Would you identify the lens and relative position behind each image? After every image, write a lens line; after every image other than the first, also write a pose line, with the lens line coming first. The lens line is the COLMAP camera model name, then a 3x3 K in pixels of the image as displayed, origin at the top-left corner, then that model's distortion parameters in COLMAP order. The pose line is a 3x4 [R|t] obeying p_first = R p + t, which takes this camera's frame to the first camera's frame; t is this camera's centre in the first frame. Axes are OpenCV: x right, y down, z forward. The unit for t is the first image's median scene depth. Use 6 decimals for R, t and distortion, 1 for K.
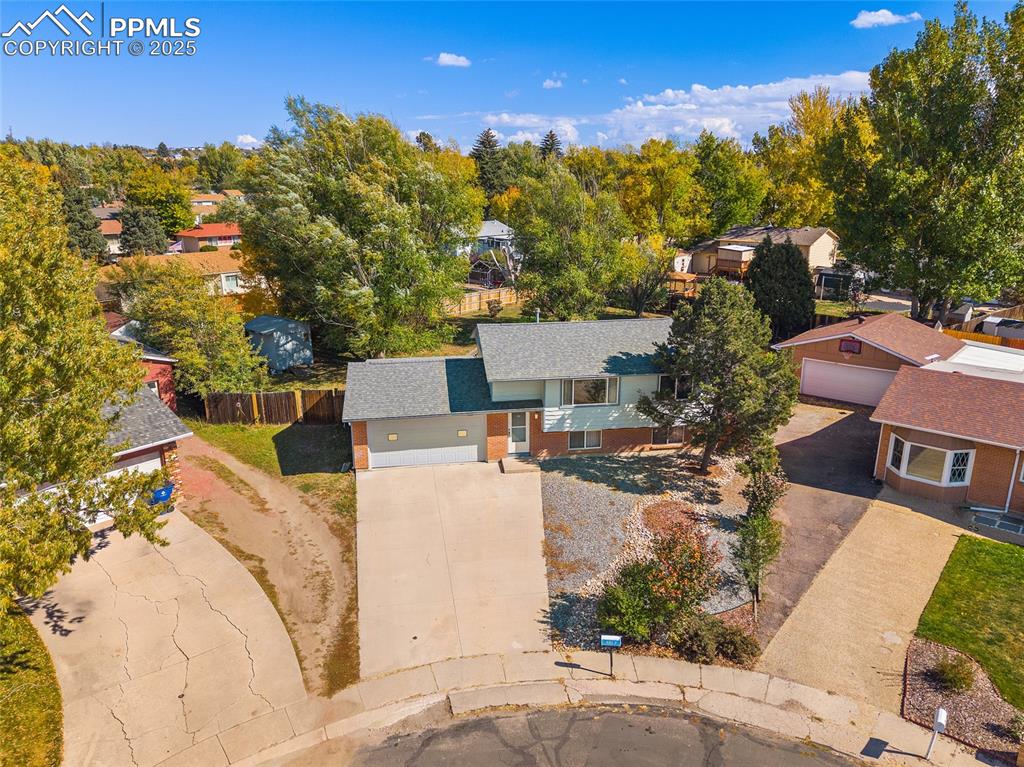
lens RADIAL K [[703.8, 0, 512.0], [0, 703.8, 383.5], [0, 0, 1]] dist [-0.007430, -0.000465]
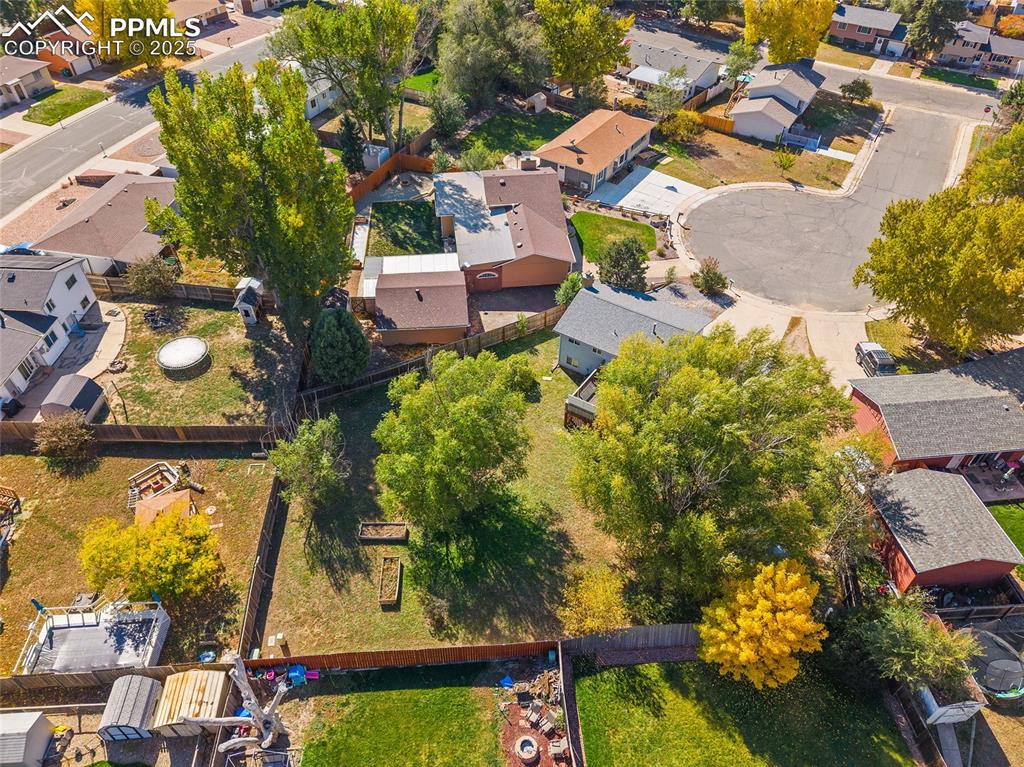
lens RADIAL K [[684.9, 0, 512.0], [0, 684.9, 383.5], [0, 0, 1]] dist [0.022346, -0.019387]
pose [[-0.747706, -0.452531, 0.485955, -0.681139], [0.180925, 0.565302, 0.804798, -1.674485], [-0.638907, 0.689674, -0.340805, 2.254683]]
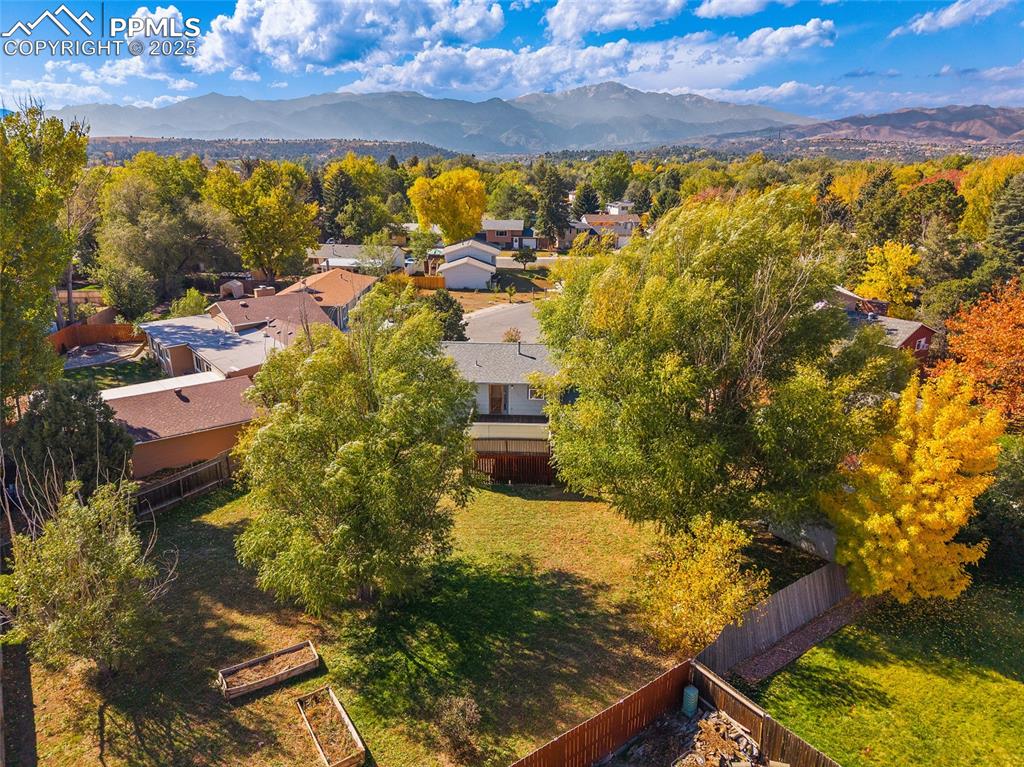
lens RADIAL K [[677.9, 0, 513.4], [0, 677.9, 402.5], [0, 0, 1]] dist [0.011160, -0.001944]
pose [[-0.984631, -0.054069, 0.166067, -0.211426], [0.052857, 0.814019, 0.578428, -0.918373], [-0.166457, 0.578316, -0.798651, 2.570758]]
